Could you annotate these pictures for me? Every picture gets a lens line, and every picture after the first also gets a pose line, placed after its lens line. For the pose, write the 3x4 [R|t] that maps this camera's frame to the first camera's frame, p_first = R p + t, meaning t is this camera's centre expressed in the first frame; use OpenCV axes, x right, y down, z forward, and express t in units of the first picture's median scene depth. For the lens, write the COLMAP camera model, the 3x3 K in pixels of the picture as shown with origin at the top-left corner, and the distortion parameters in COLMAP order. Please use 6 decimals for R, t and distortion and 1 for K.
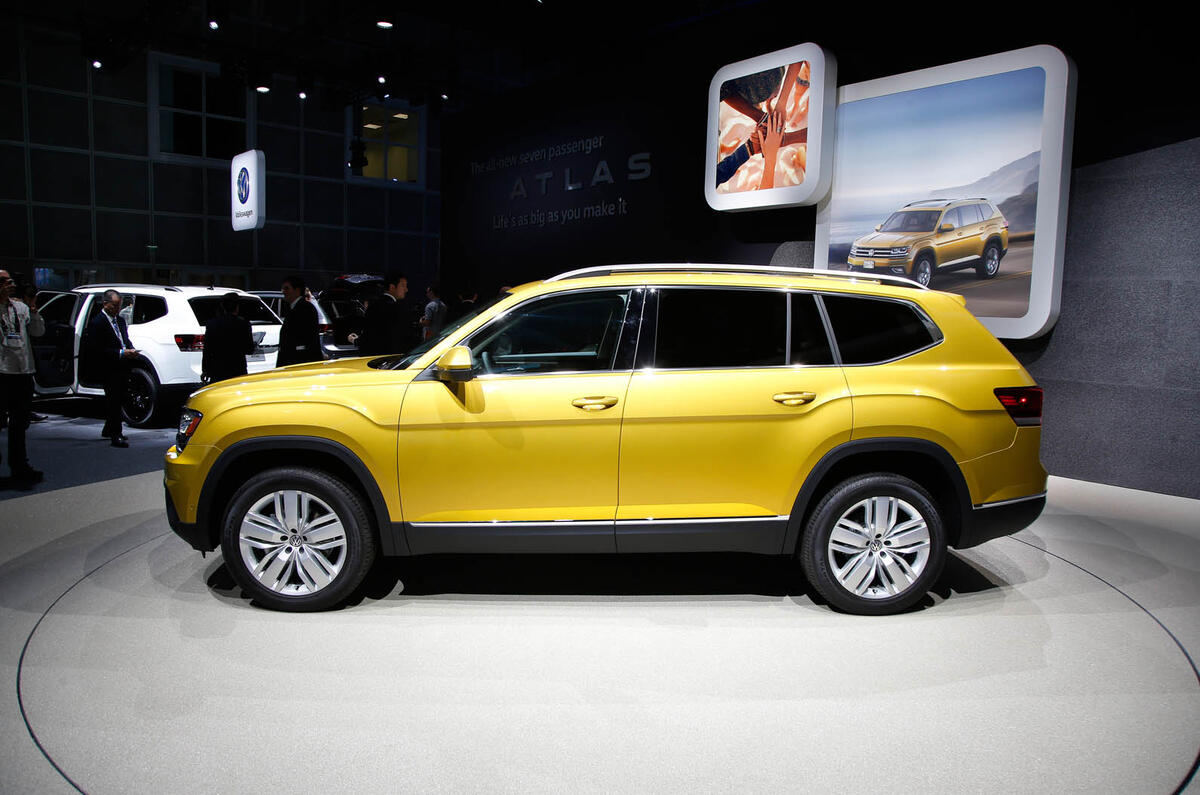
lens RADIAL K [[846.0, 0, 550.5], [0, 846.0, 396.4], [0, 0, 1]] dist [-0.130823, 0.067336]
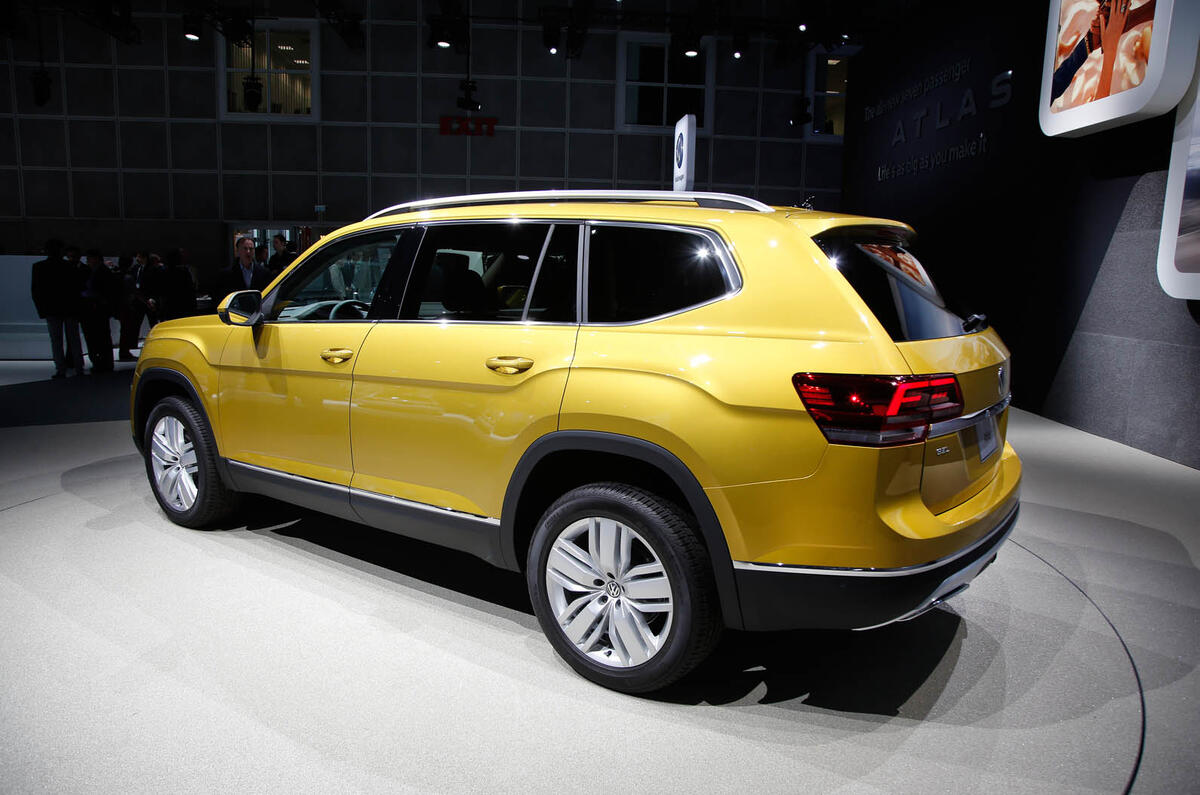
lens RADIAL K [[846.0, 0, 550.5], [0, 846.0, 396.4], [0, 0, 1]] dist [-0.130823, 0.067336]
pose [[0.785228, 0.088756, -0.612813, 0.332419], [-0.066795, 0.996040, 0.058672, -0.007043], [0.615594, -0.005138, 0.788047, 0.182258]]
